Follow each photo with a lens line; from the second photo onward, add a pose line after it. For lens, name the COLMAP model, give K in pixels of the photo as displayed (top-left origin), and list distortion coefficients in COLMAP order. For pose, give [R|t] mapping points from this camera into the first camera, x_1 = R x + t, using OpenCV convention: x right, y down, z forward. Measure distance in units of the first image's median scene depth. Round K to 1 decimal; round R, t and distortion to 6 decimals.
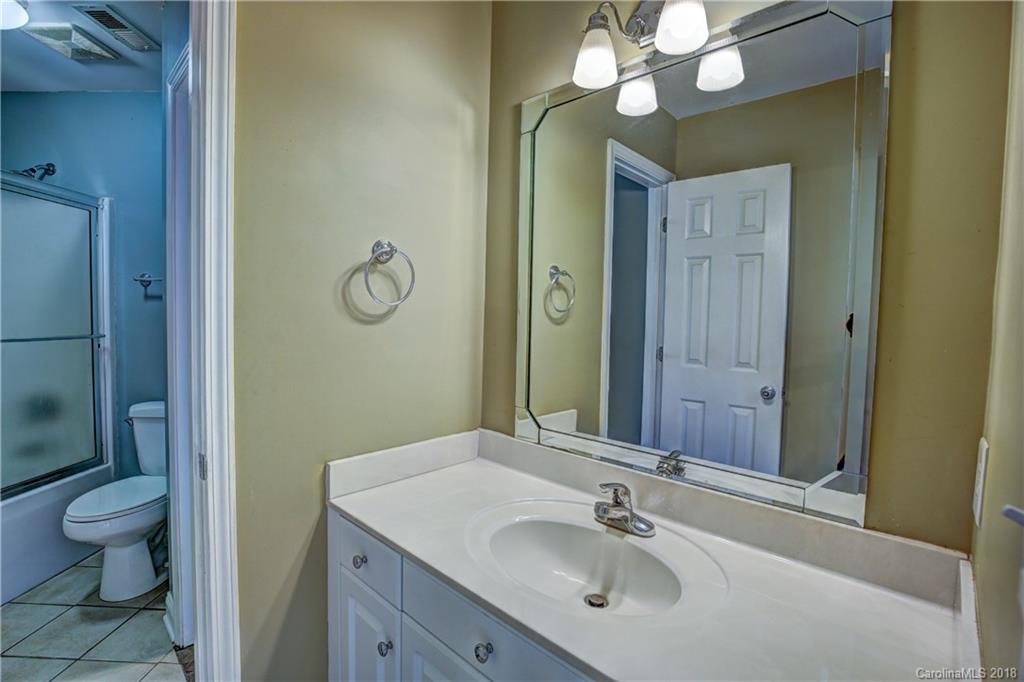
lens RADIAL K [[468.2, 0, 507.4], [0, 468.2, 340.0], [0, 0, 1]] dist [-0.038387, 0.008012]
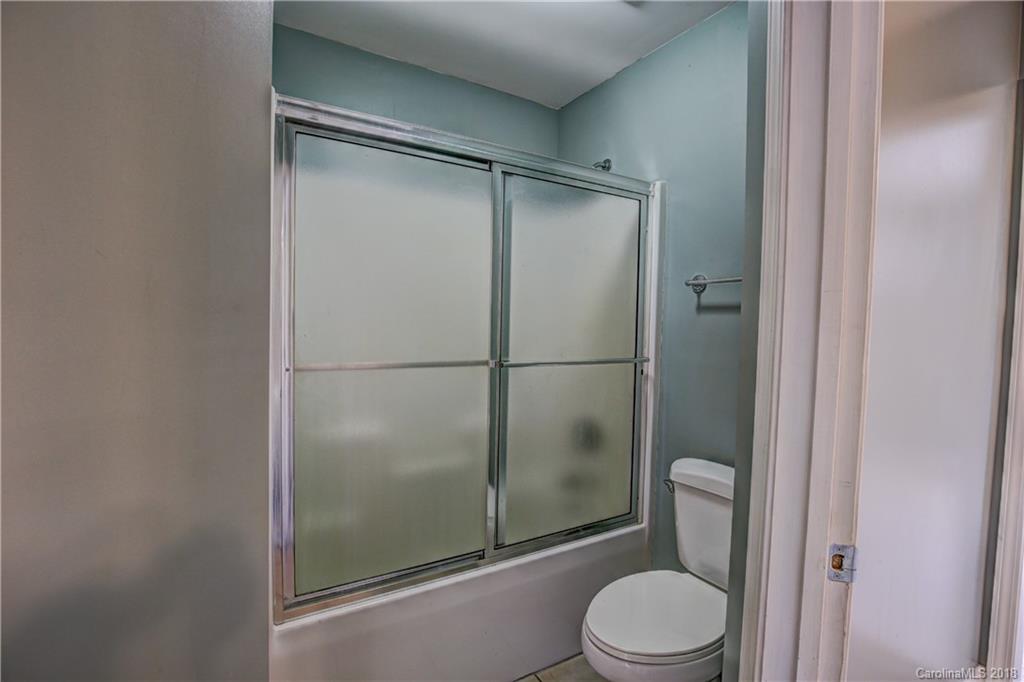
lens RADIAL K [[468.2, 0, 507.4], [0, 468.2, 340.0], [0, 0, 1]] dist [-0.038387, 0.008012]
pose [[0.519138, 0.020393, -0.854447, -0.380368], [-0.054126, 0.998493, -0.009054, -0.026004], [0.852975, 0.050948, 0.519460, 0.439342]]
